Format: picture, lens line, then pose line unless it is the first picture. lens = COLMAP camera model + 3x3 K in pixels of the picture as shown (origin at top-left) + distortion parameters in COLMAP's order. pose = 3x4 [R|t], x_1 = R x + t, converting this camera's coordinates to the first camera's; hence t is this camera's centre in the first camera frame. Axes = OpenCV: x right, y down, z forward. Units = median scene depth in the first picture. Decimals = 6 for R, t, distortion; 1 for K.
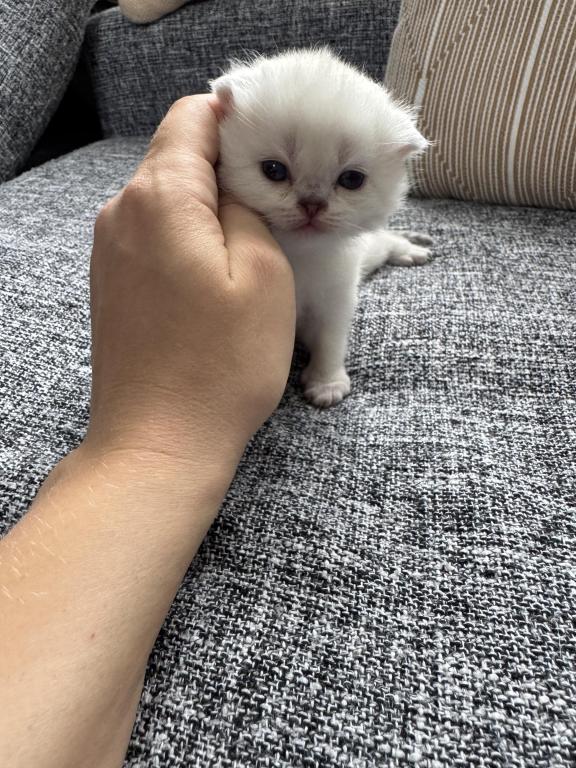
lens RADIAL K [[548.2, 0, 295.3], [0, 548.2, 353.0], [0, 0, 1]] dist [0.000729, -0.002562]
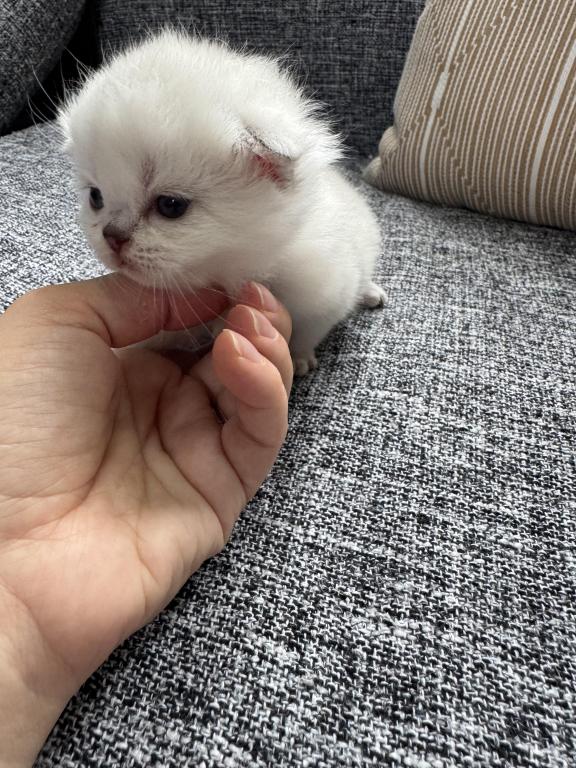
lens RADIAL K [[548.2, 0, 296.9], [0, 548.2, 328.5], [0, 0, 1]] dist [0.000729, -0.002562]
pose [[0.995334, 0.094414, -0.019909, 0.058335], [-0.094322, 0.995527, 0.005501, -0.079351], [0.020340, -0.003598, 0.999787, 0.120203]]
